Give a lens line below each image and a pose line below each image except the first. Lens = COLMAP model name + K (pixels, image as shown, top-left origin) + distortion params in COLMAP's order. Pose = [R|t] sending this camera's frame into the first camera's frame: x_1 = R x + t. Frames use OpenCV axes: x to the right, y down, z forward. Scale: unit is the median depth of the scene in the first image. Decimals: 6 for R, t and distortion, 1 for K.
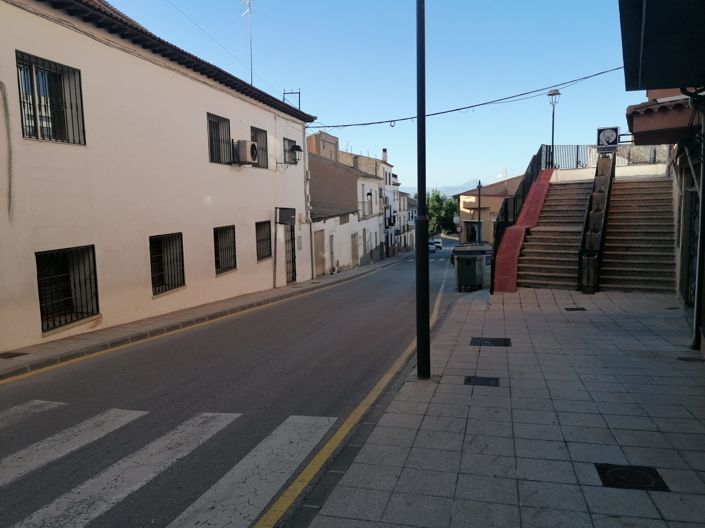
lens RADIAL K [[536.3, 0, 359.3], [0, 536.3, 263.7], [0, 0, 1]] dist [0.083986, -0.082559]
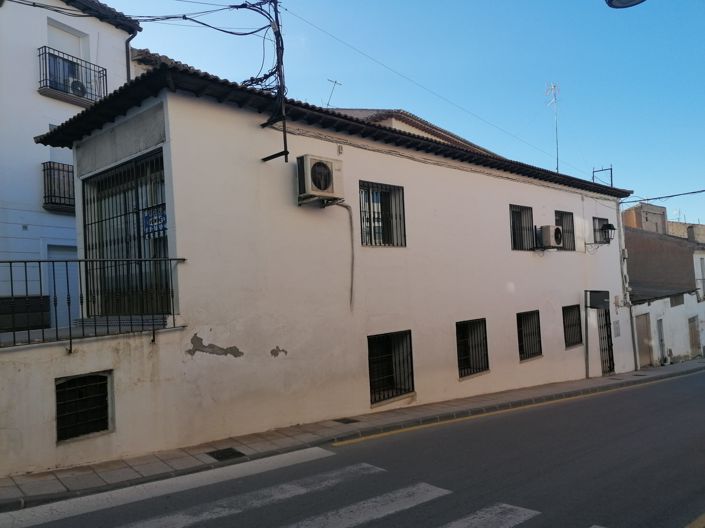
lens RADIAL K [[536.3, 0, 348.5], [0, 536.3, 262.8], [0, 0, 1]] dist [0.083986, -0.082559]
pose [[0.840099, -0.048795, -0.540234, 0.018582], [-0.033410, 0.989400, -0.141320, -0.007011], [0.541403, 0.136772, 0.829564, -0.027544]]
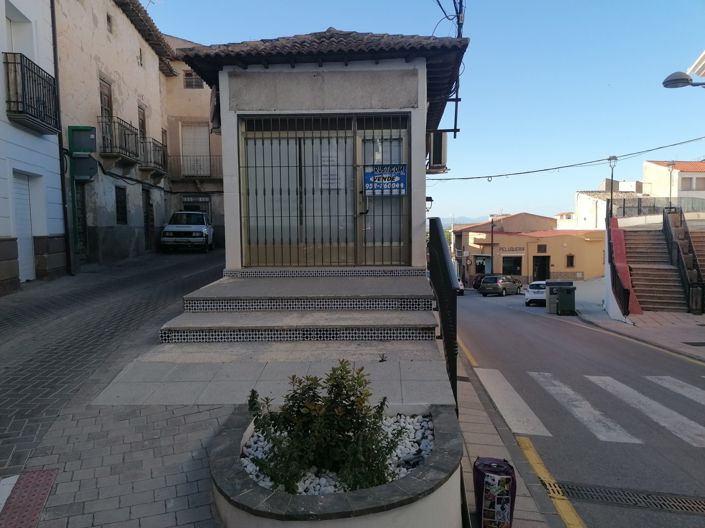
lens RADIAL K [[536.3, 0, 351.2], [0, 536.3, 261.3], [0, 0, 1]] dist [0.083986, -0.082559]
pose [[0.993660, 0.010129, 0.111968, -0.596757], [-0.003469, 0.998221, -0.059515, 0.005448], [-0.112372, 0.058750, 0.991928, -0.275210]]
